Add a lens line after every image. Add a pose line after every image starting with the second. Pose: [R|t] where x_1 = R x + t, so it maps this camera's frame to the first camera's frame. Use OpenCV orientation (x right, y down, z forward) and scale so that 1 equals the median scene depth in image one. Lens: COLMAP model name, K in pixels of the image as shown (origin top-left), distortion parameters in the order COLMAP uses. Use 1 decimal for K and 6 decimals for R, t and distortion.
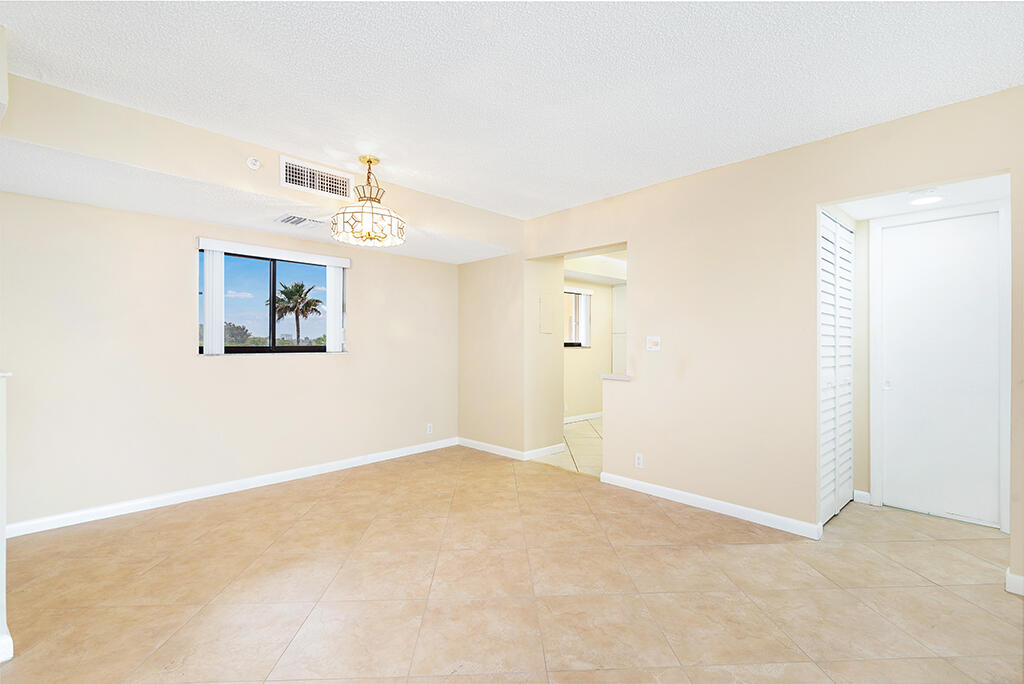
lens RADIAL K [[463.6, 0, 514.3], [0, 463.6, 342.5], [0, 0, 1]] dist [-0.000673, -0.000432]
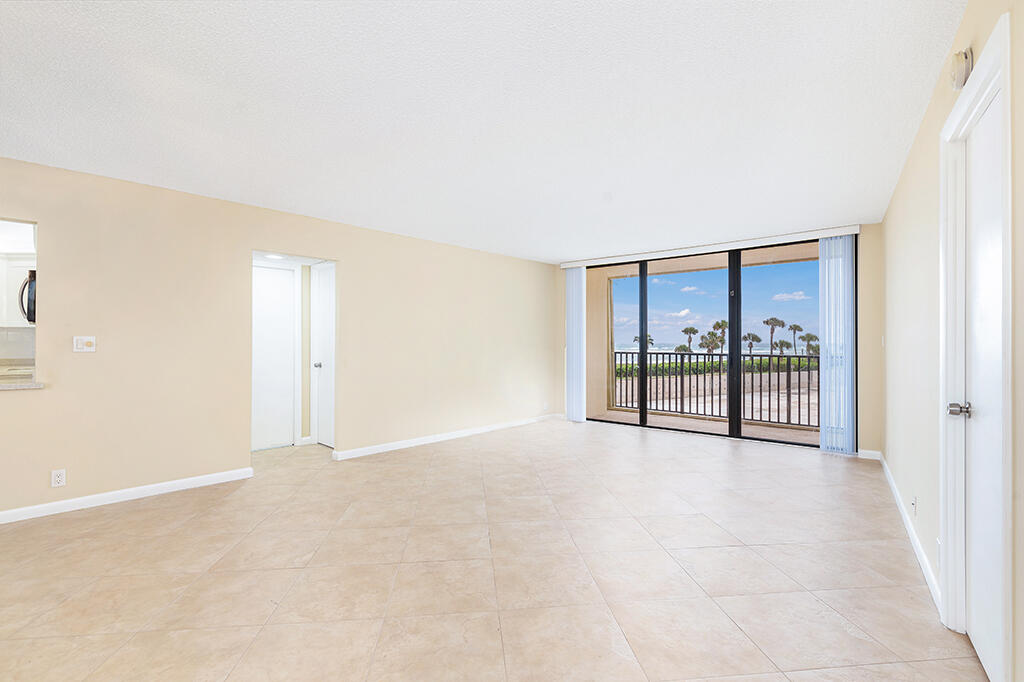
lens RADIAL K [[463.6, 0, 518.8], [0, 463.6, 336.0], [0, 0, 1]] dist [-0.000673, -0.000432]
pose [[-0.063905, 0.011859, 0.997885, -0.778734], [-0.001325, 0.999928, -0.011968, -0.004673], [-0.997955, -0.002087, -0.063885, 0.224085]]
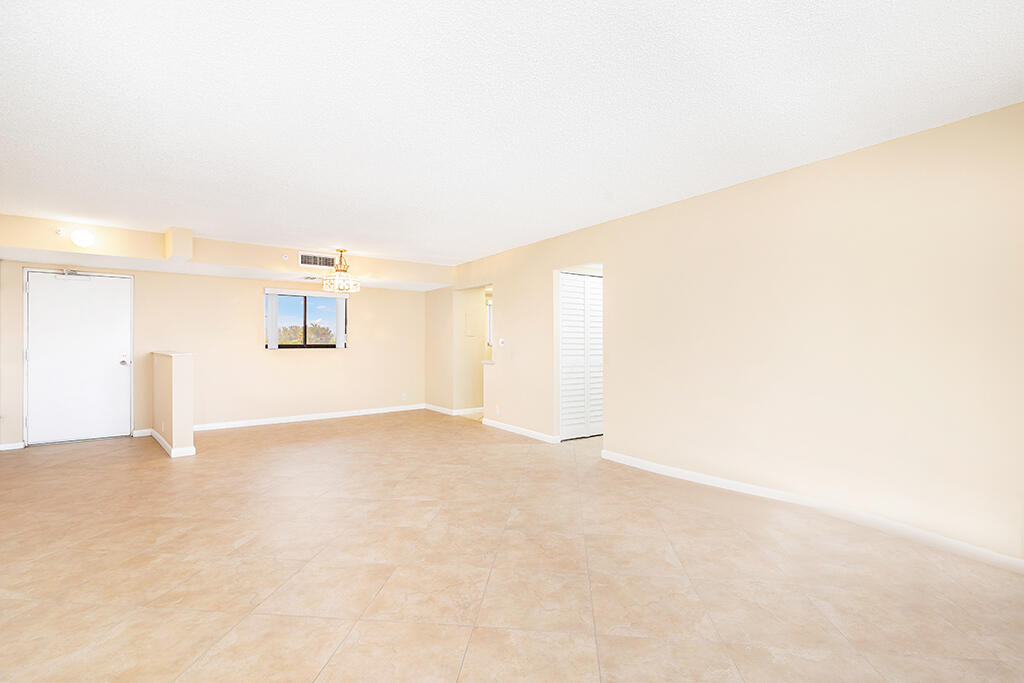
lens RADIAL K [[463.6, 0, 512.1], [0, 463.6, 341.6], [0, 0, 1]] dist [-0.000673, -0.000432]
pose [[0.988655, -0.002116, -0.150188, 0.696368], [0.001990, 0.999998, -0.000990, 0.000293], [0.150190, 0.000680, 0.988657, -0.840552]]
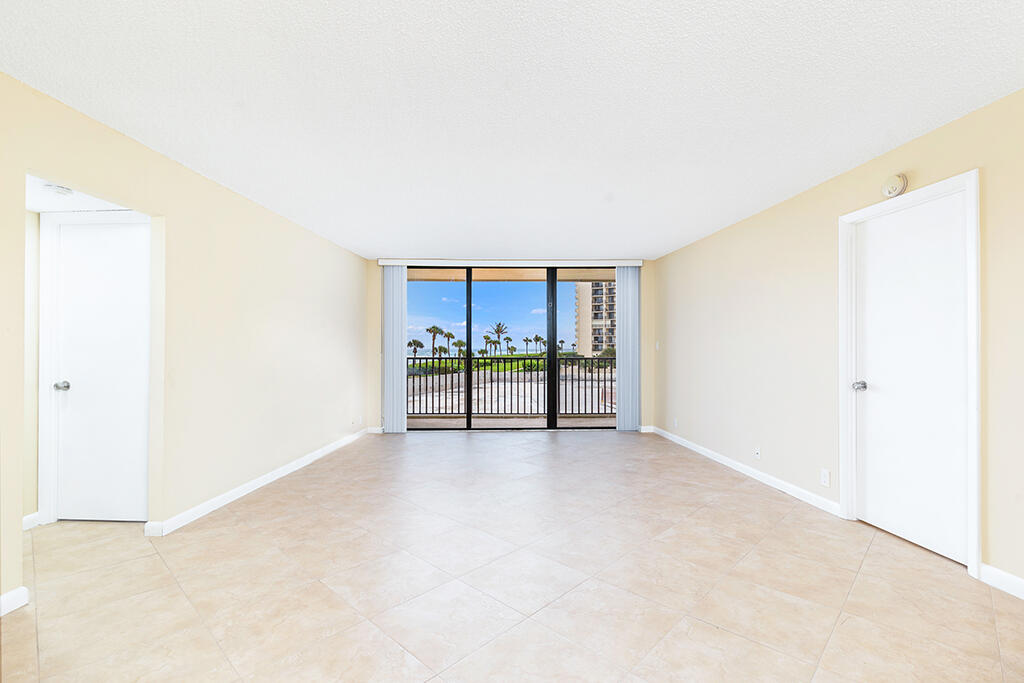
lens RADIAL K [[463.6, 0, 516.9], [0, 463.6, 349.2], [0, 0, 1]] dist [-0.000673, -0.000432]
pose [[-0.695103, -0.002785, 0.718904, -0.415322], [-0.000517, 0.999994, 0.003373, -0.000207], [-0.718910, 0.001973, -0.695101, 0.845294]]
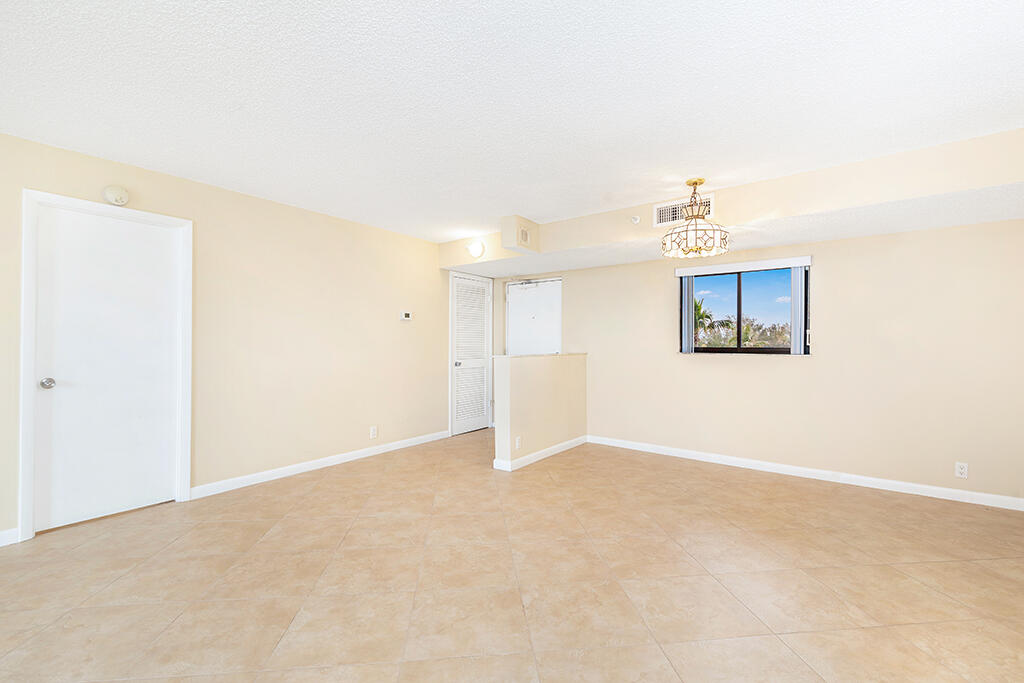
lens RADIAL K [[463.6, 0, 515.8], [0, 463.6, 339.2], [0, 0, 1]] dist [-0.000673, -0.000432]
pose [[0.059833, -0.008763, -0.998170, 0.770357], [-0.003064, 0.999955, -0.008963, -0.000485], [0.998204, 0.003595, 0.059803, 0.487463]]
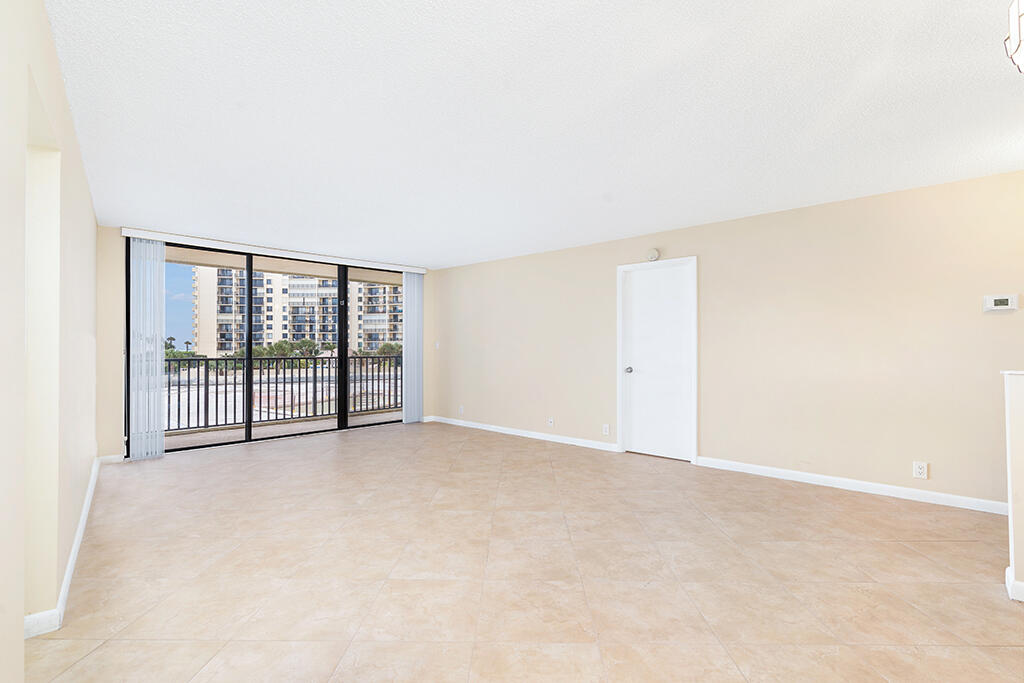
lens RADIAL K [[463.6, 0, 513.6], [0, 463.6, 345.9], [0, 0, 1]] dist [-0.000673, -0.000432]
pose [[-0.998186, -0.000736, 0.060194, 0.103153], [-0.000797, 0.999999, -0.000988, -0.001788], [-0.060193, -0.001035, -0.998186, 1.300159]]
